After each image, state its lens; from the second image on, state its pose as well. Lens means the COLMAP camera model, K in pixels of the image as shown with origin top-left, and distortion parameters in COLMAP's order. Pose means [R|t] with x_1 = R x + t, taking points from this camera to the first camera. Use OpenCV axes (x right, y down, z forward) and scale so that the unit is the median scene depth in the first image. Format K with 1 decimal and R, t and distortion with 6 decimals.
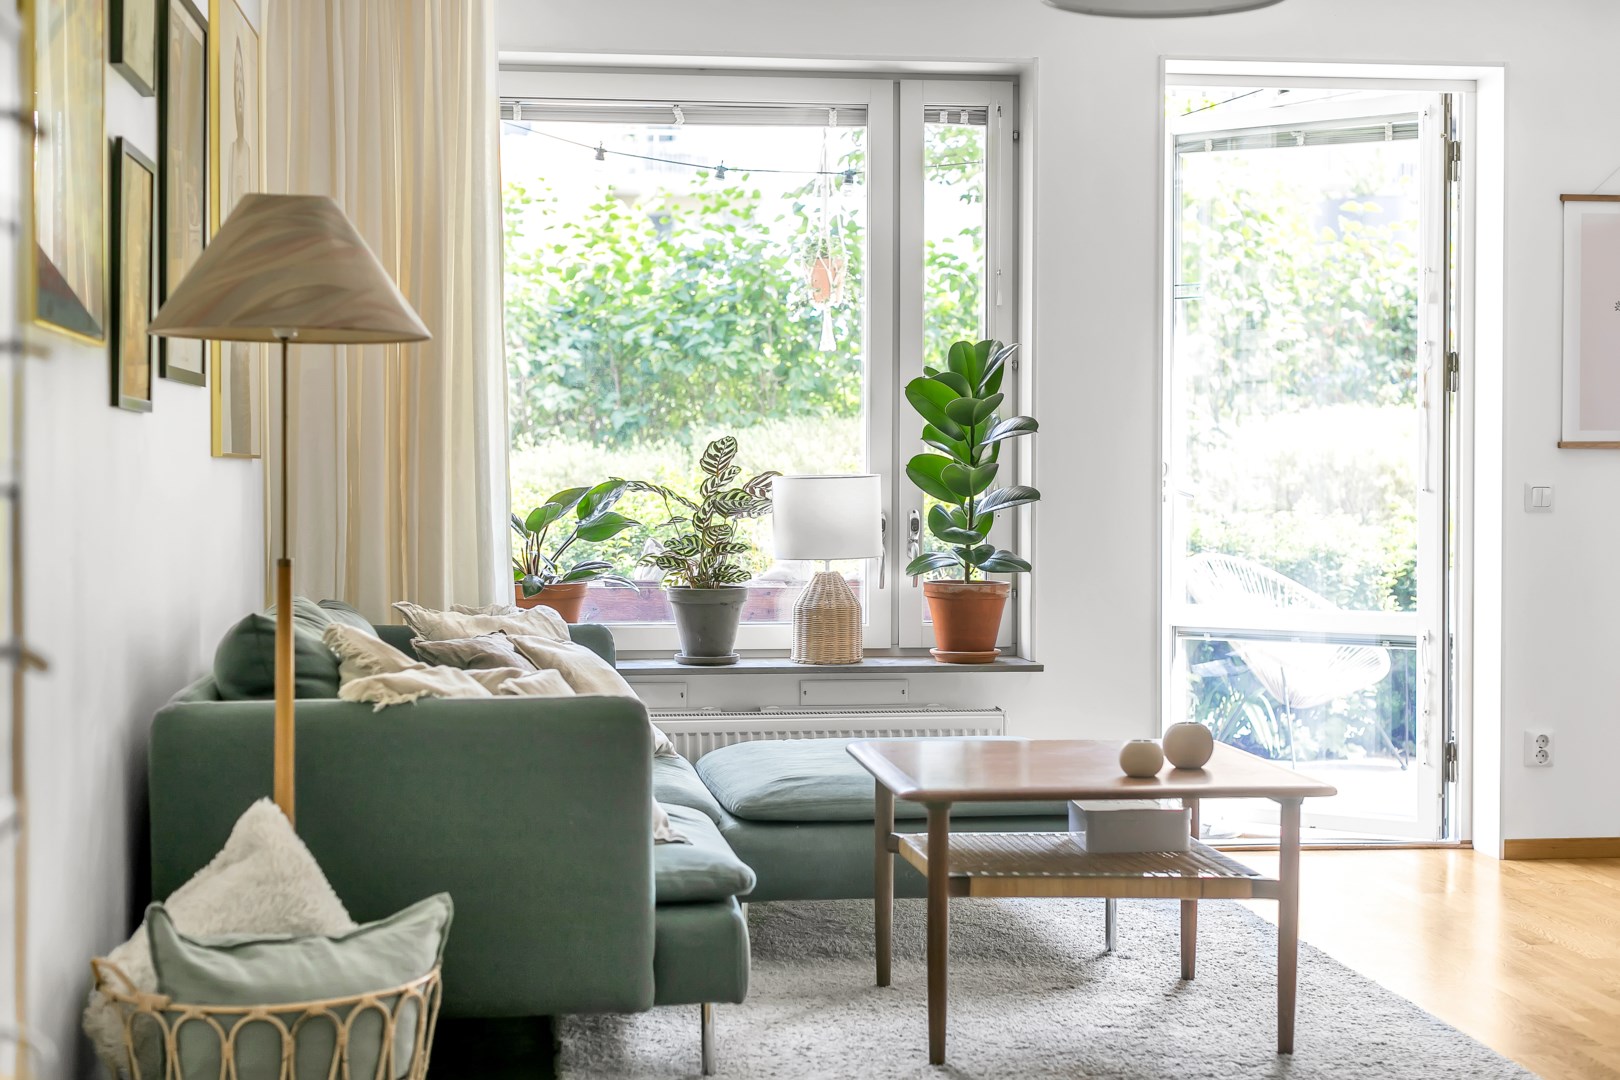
lens RADIAL K [[2362.5, 0, 795.1], [0, 2362.5, 503.3], [0, 0, 1]] dist [0.001792, 0.000000]
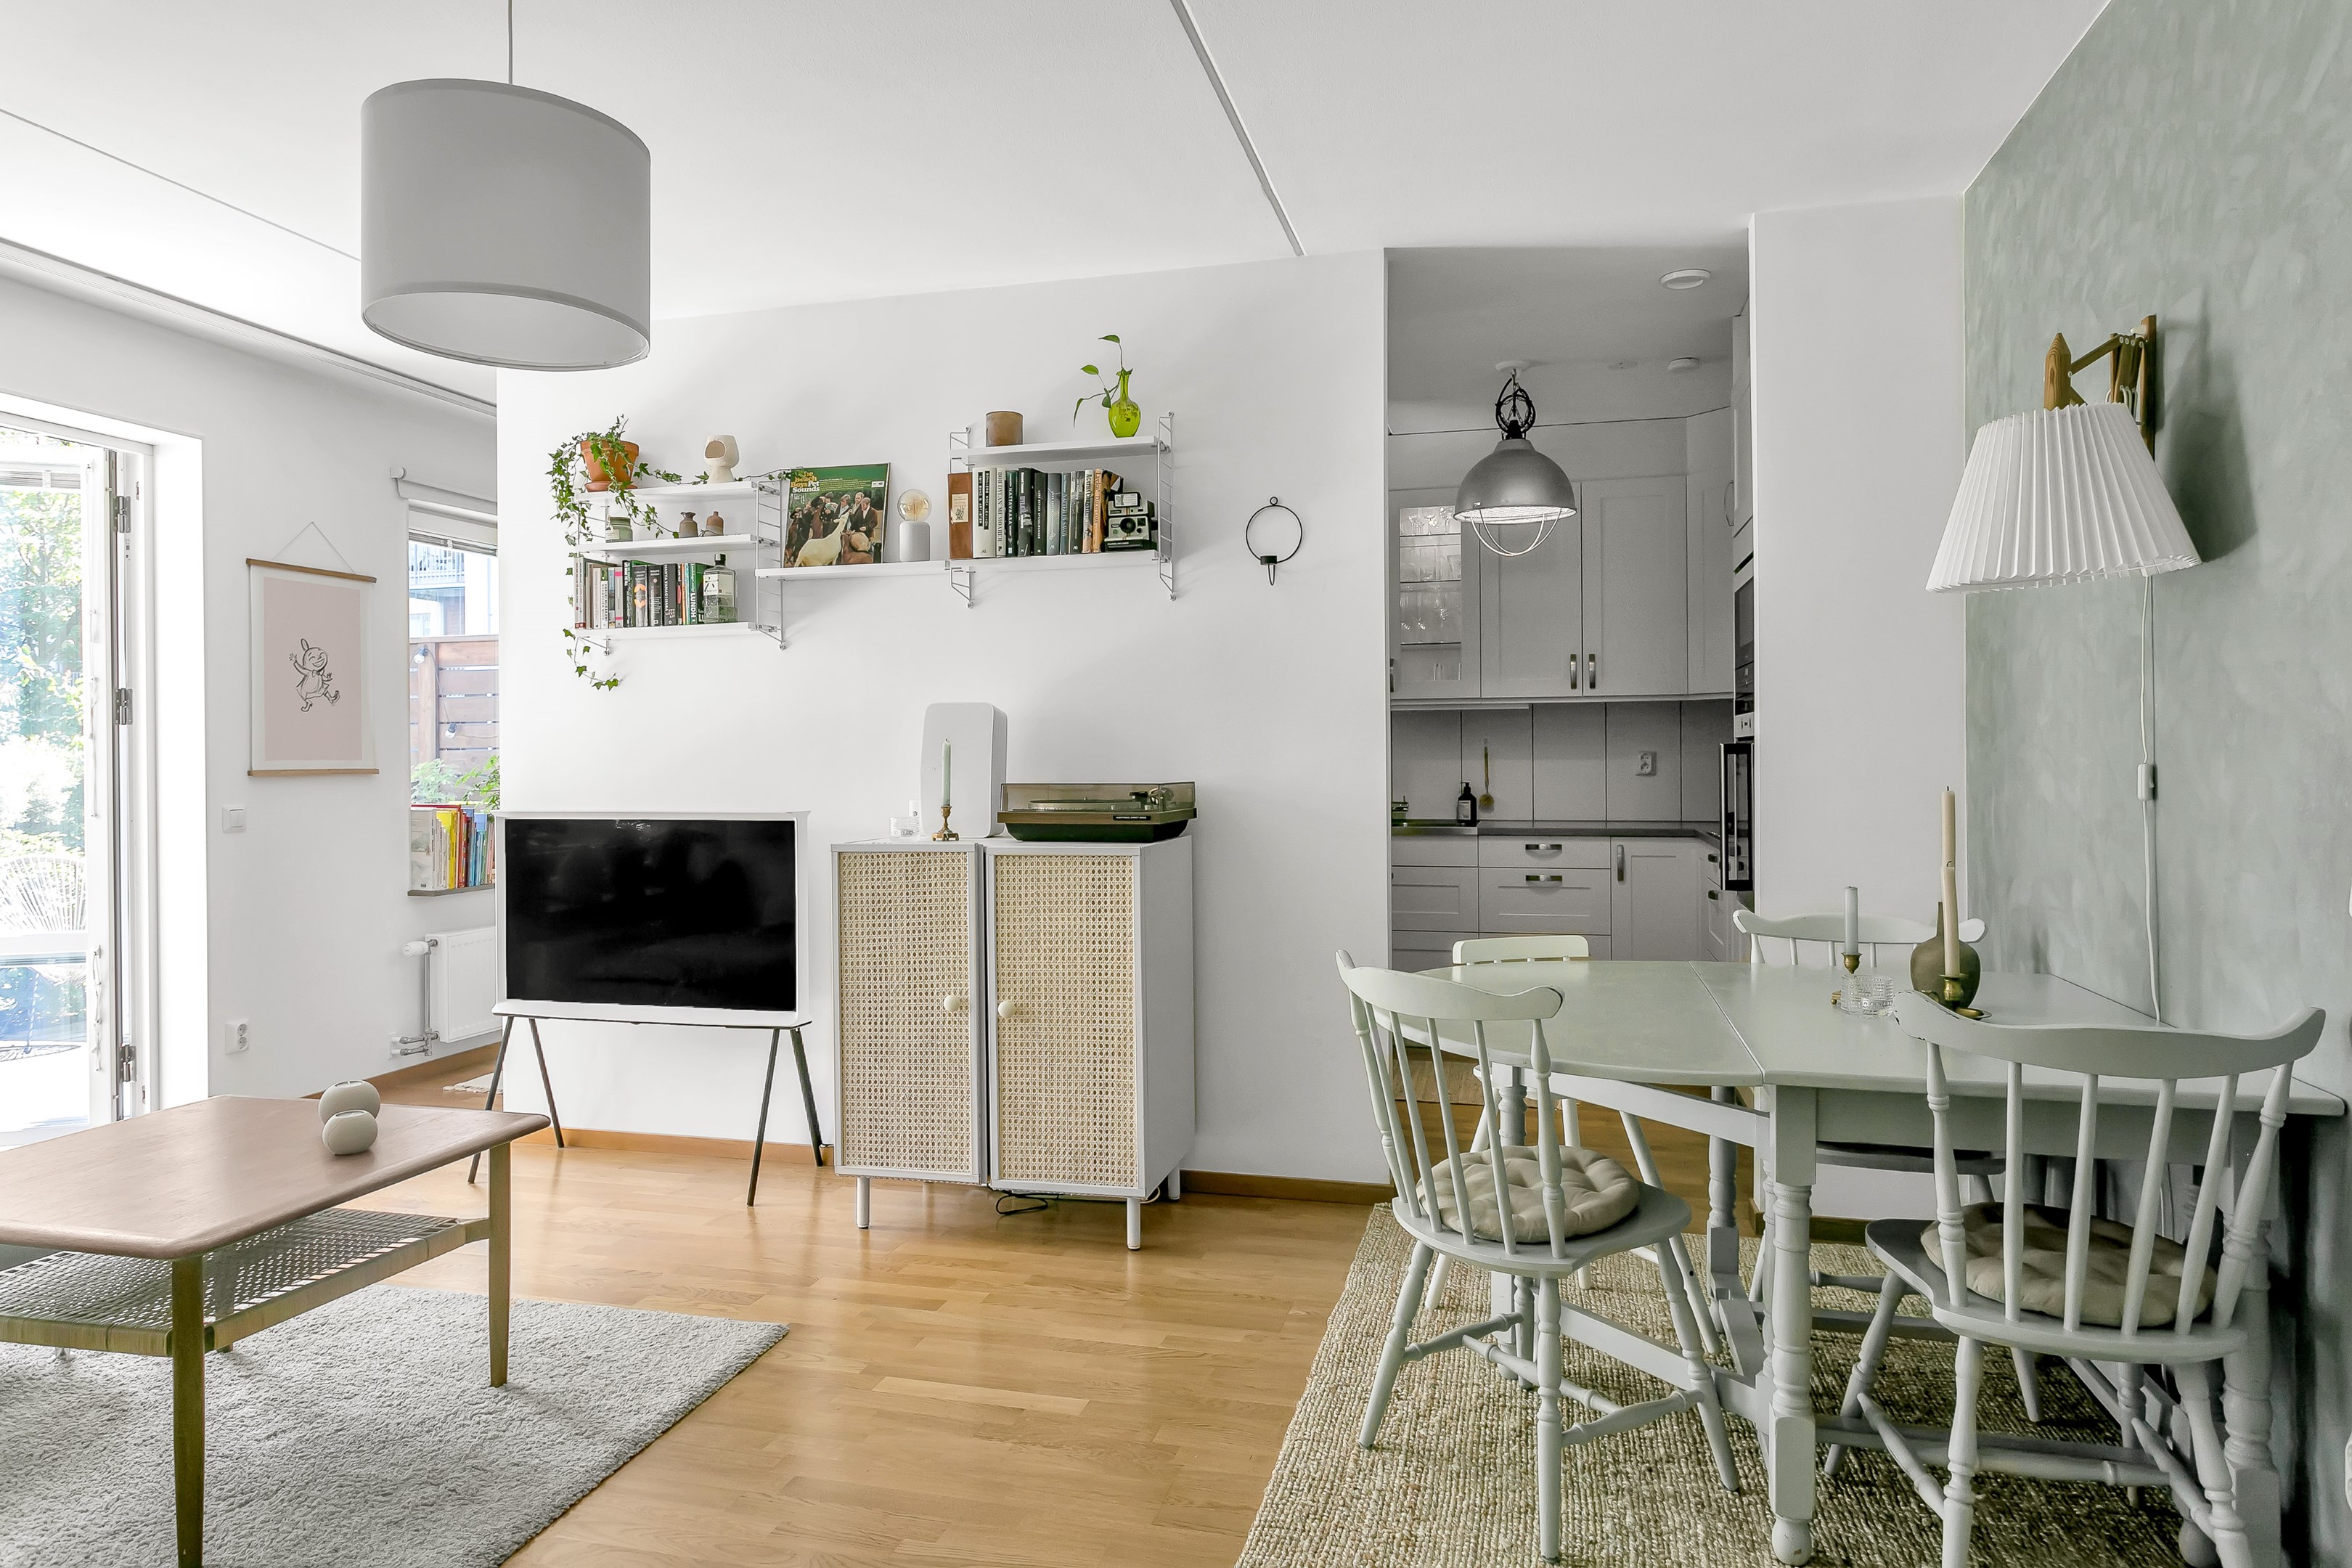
lens RADIAL K [[1440.6, 0, 1161.0], [0, 1440.6, 764.6], [0, 0, 1]] dist [-0.006752, 0.001670]
pose [[0.361824, -0.008848, 0.932204, -0.246152], [0.019073, 0.999816, 0.002087, -0.030830], [-0.932051, 0.017025, 0.361926, 0.453584]]
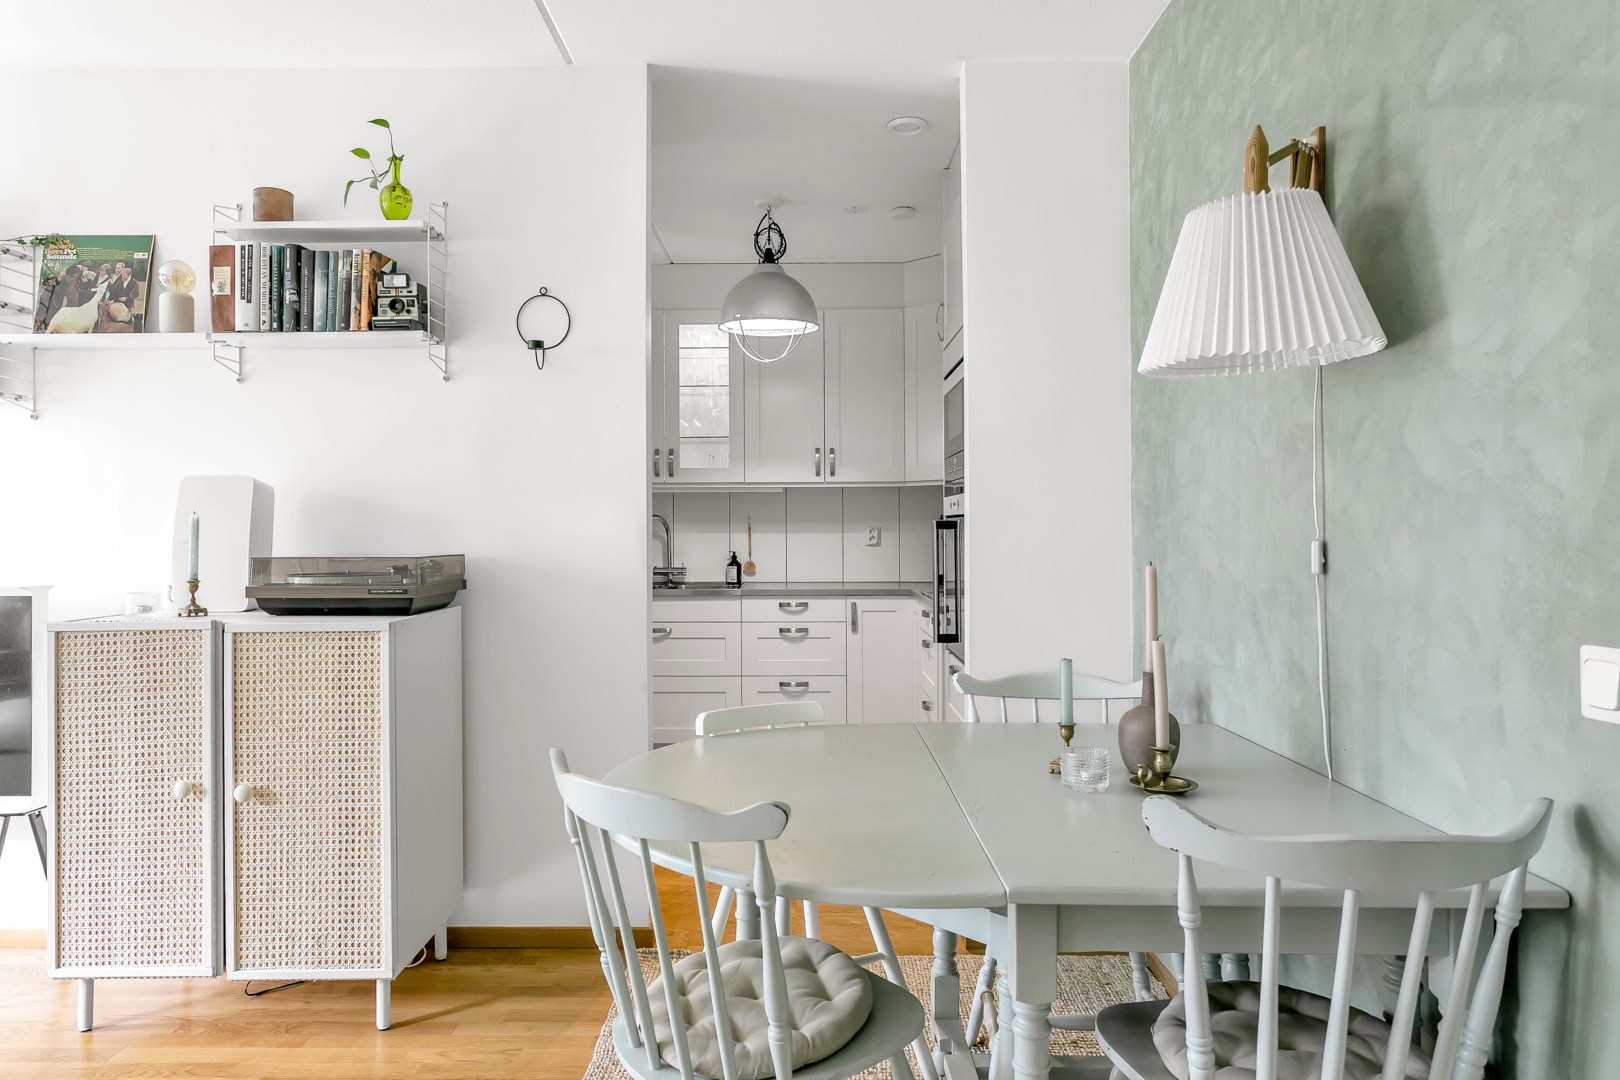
lens RADIAL K [[1038.3, 0, 799.1], [0, 1038.3, 523.0], [0, 0, 1]] dist [-0.013228, 0.008768]
pose [[0.114245, 0.003588, 0.993446, -0.064058], [0.016422, 0.999850, -0.005500, -0.031099], [-0.993317, 0.016943, 0.114169, 0.464370]]
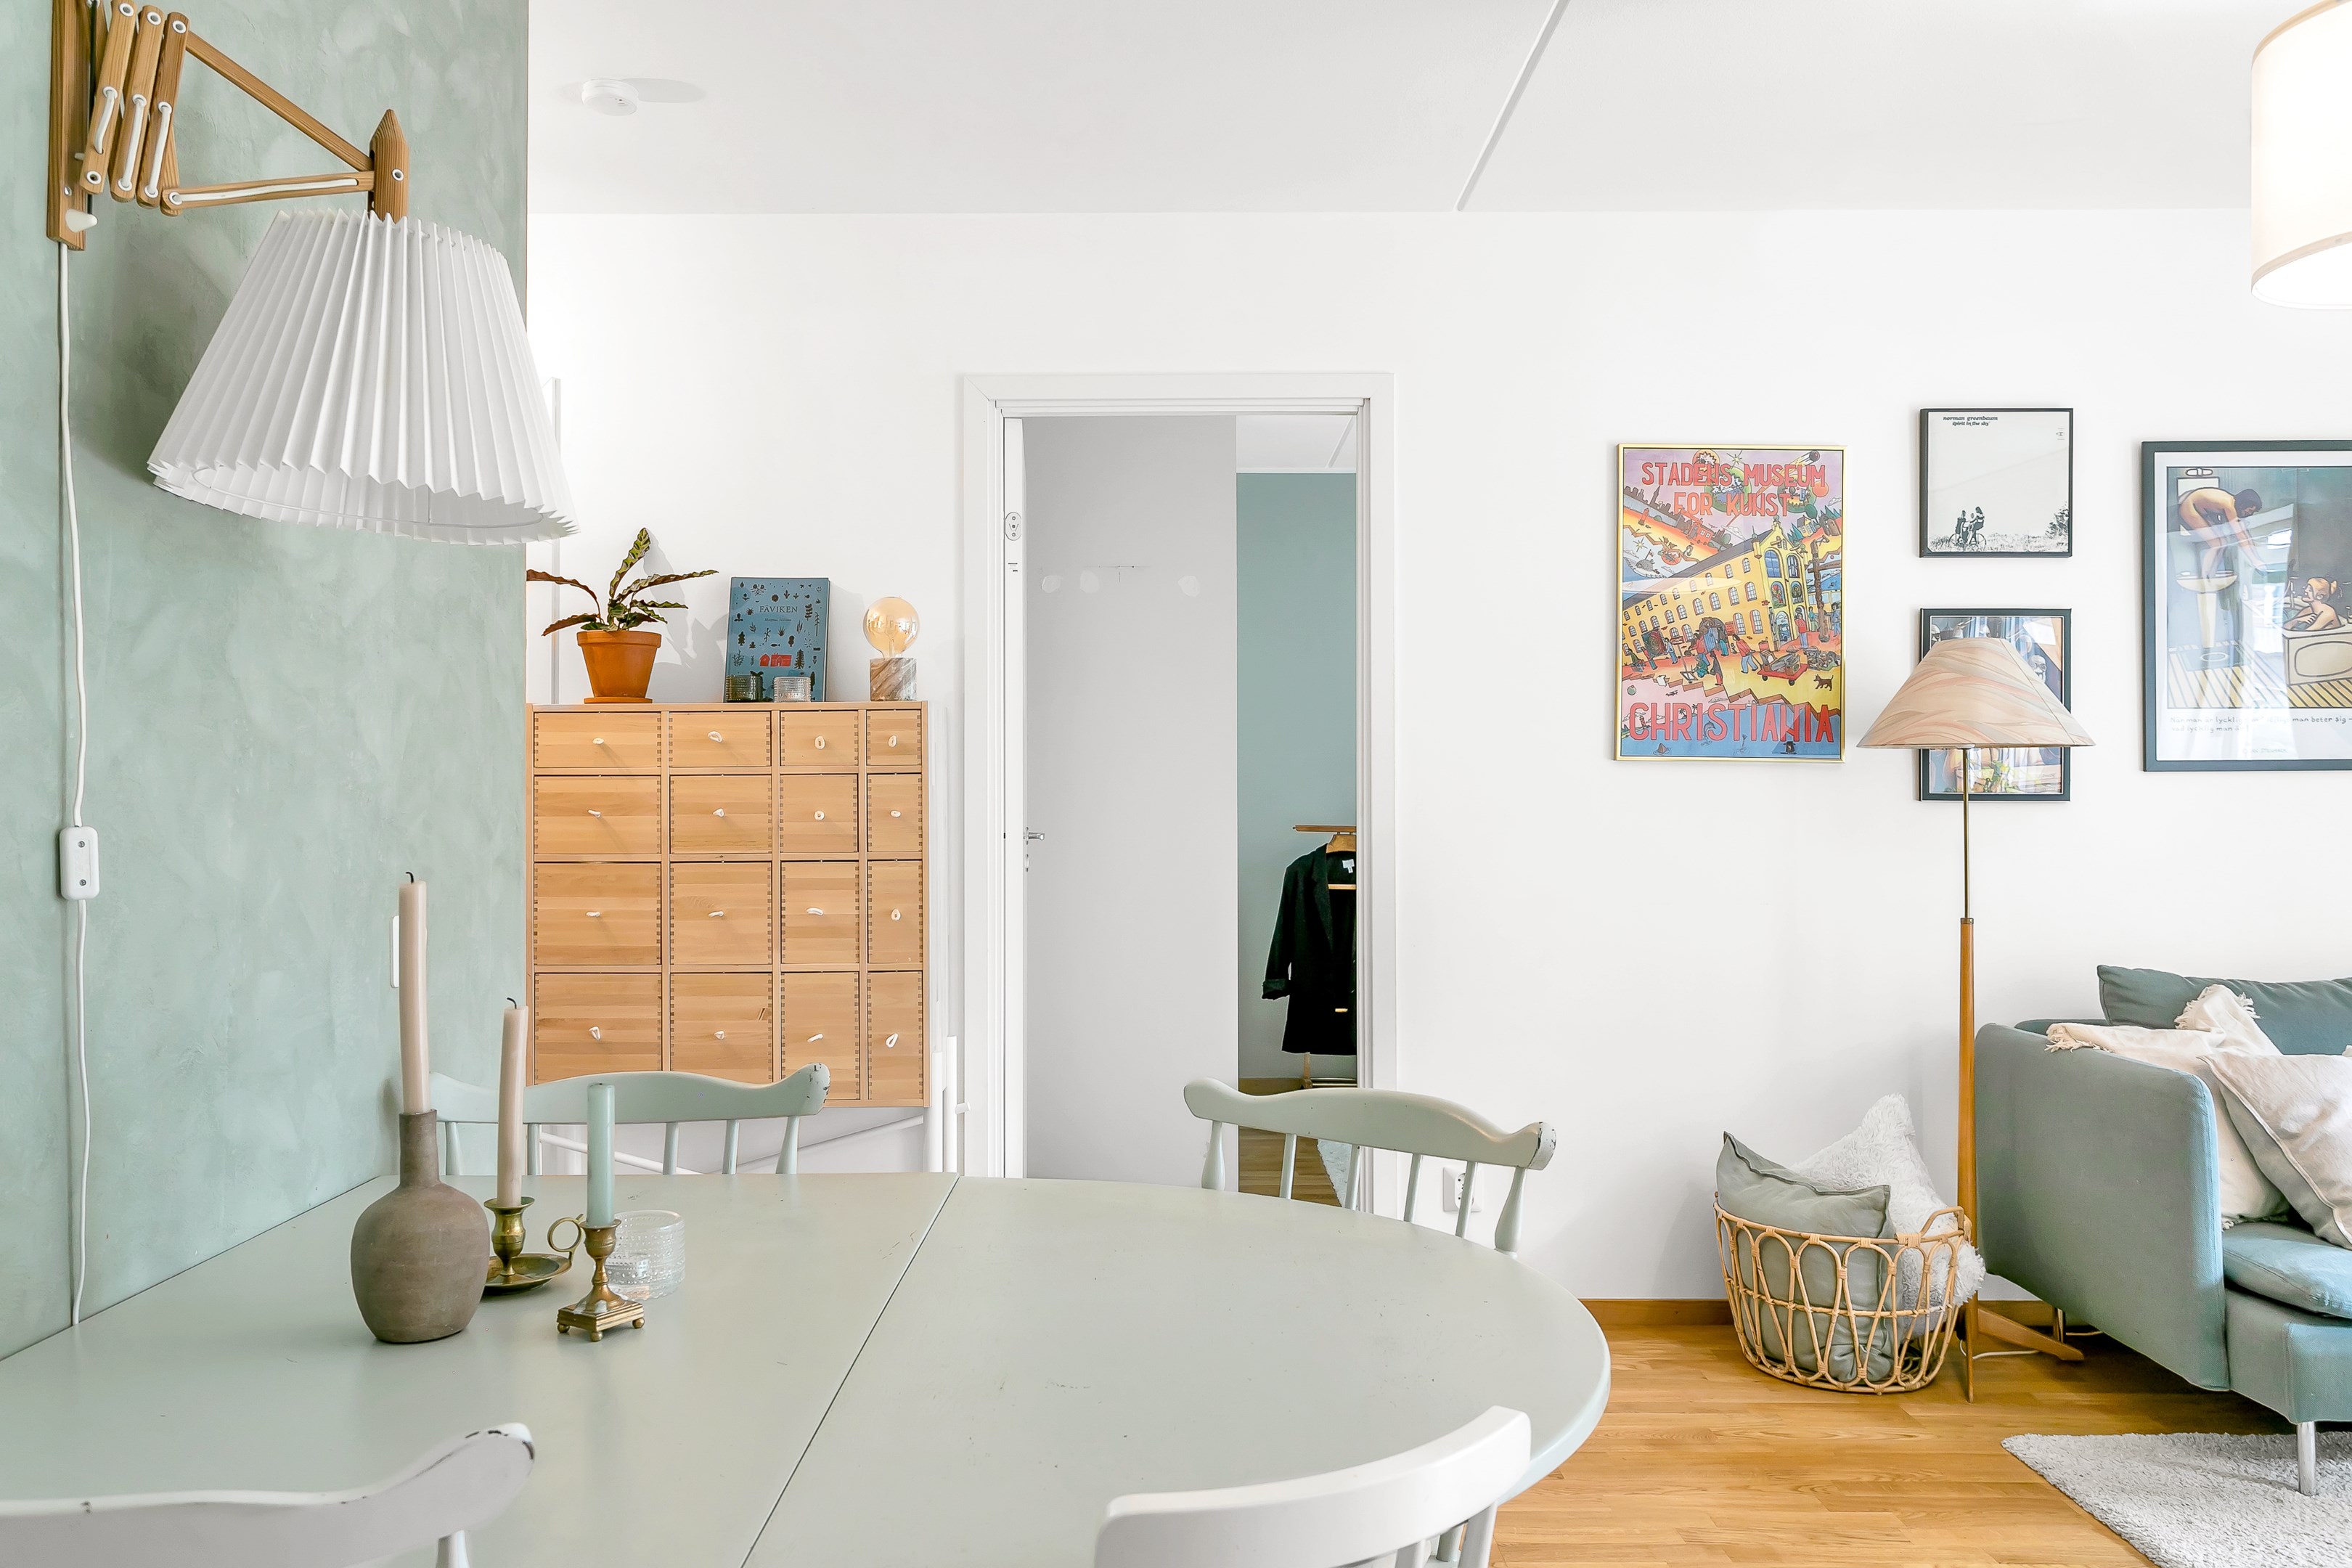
lens RADIAL K [[1764.2, 0, 1184.3], [0, 1764.2, 778.2], [0, 0, 1]] dist [-0.000496, 0.002966]
pose [[-0.101386, -0.011971, -0.994775, 0.641243], [-0.010558, 0.999884, -0.010957, -0.030850], [0.994791, 0.009392, -0.101501, 0.542241]]
